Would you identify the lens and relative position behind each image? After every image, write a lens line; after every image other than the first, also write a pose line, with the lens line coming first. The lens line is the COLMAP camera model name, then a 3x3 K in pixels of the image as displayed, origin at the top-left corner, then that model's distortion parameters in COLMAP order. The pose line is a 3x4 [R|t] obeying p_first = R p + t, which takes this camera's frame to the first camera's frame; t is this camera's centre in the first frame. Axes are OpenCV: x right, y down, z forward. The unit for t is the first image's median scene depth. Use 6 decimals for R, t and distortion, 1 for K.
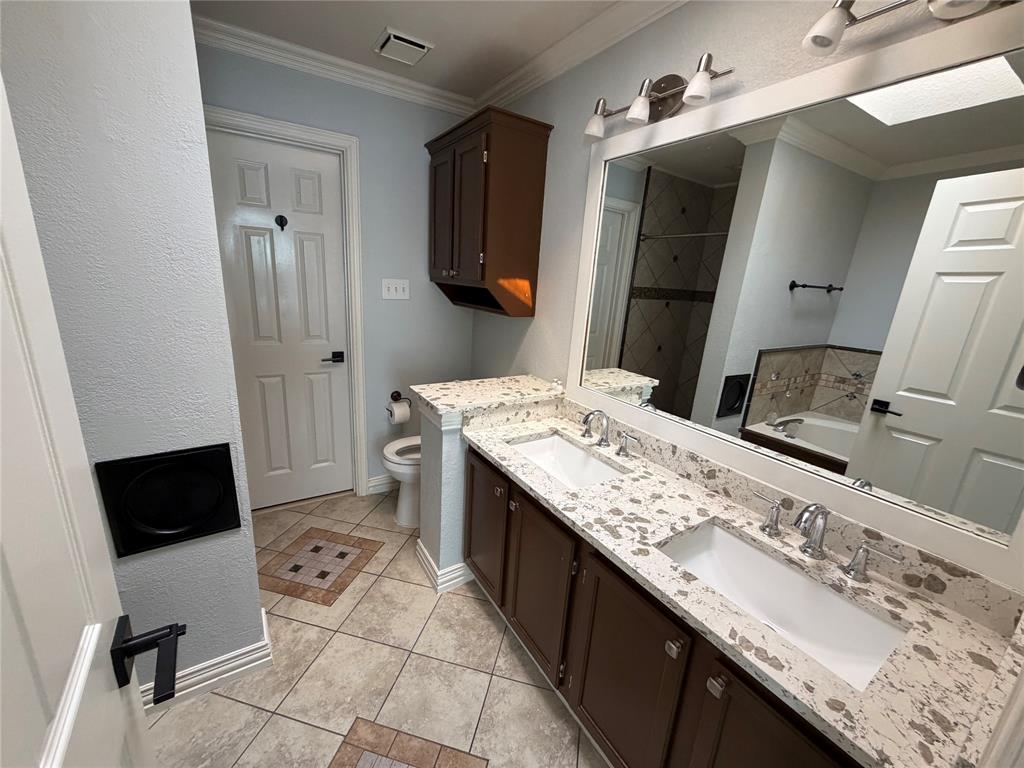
lens RADIAL K [[407.6, 0, 509.6], [0, 407.6, 383.9], [0, 0, 1]] dist [-0.000544, 0.000265]
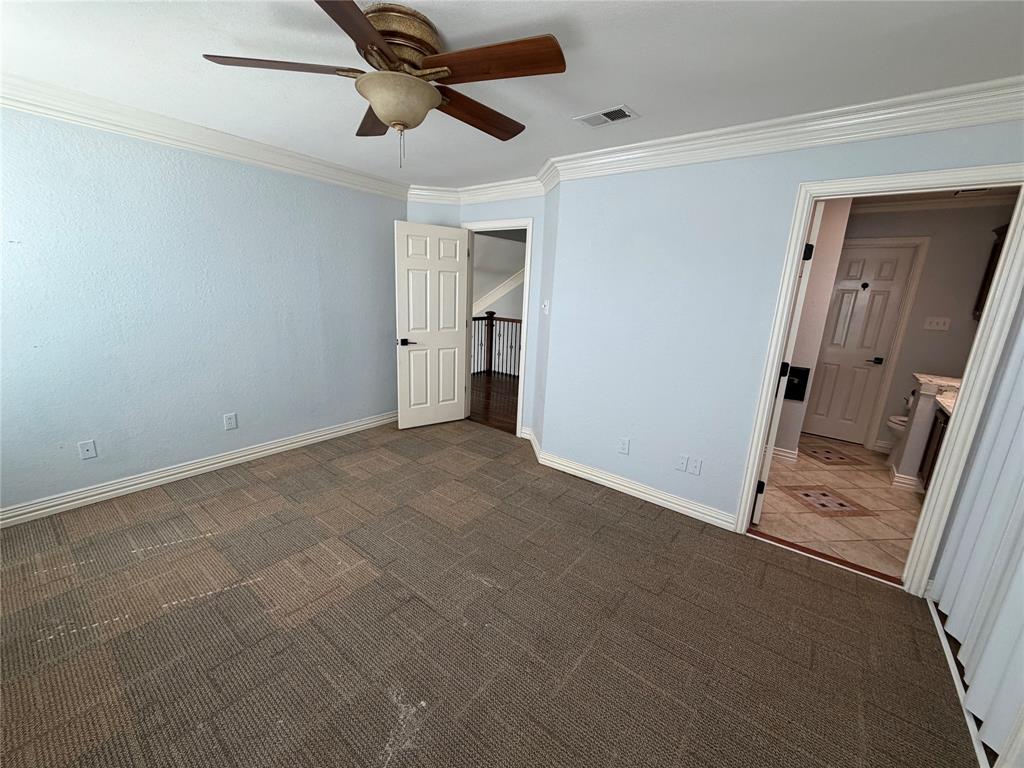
lens RADIAL K [[407.6, 0, 509.6], [0, 407.6, 383.9], [0, 0, 1]] dist [-0.000544, 0.000265]
pose [[0.340867, 0.176529, -0.923389, 0.756972], [-0.264722, 0.960491, 0.085900, 0.339790], [0.902071, 0.215161, 0.374131, -1.182313]]
